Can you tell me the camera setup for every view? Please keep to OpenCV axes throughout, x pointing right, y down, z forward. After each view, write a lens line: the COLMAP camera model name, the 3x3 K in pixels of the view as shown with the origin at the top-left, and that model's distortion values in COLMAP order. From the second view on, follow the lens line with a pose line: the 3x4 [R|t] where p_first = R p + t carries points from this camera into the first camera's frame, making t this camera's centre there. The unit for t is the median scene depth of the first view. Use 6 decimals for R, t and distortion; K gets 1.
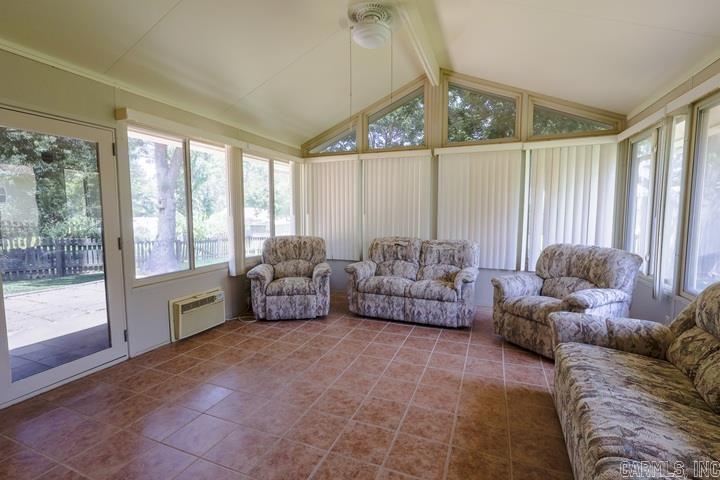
lens RADIAL K [[333.9, 0, 360.0], [0, 333.9, 240.0], [0, 0, 1]] dist [-0.001889, 0.000026]
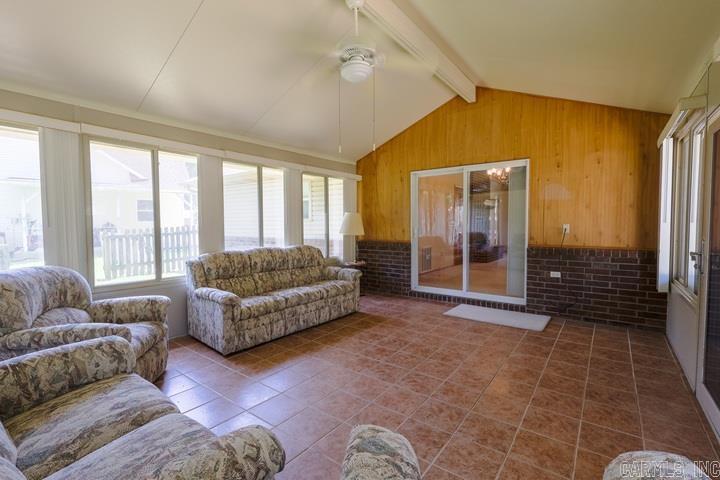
lens RADIAL K [[333.9, 0, 360.0], [0, 333.9, 240.0], [0, 0, 1]] dist [-0.001889, 0.000026]
pose [[-0.966068, -0.005331, 0.258233, -0.262795], [0.028040, 0.991714, 0.125370, -0.150165], [-0.256761, 0.128357, -0.957913, 2.001883]]
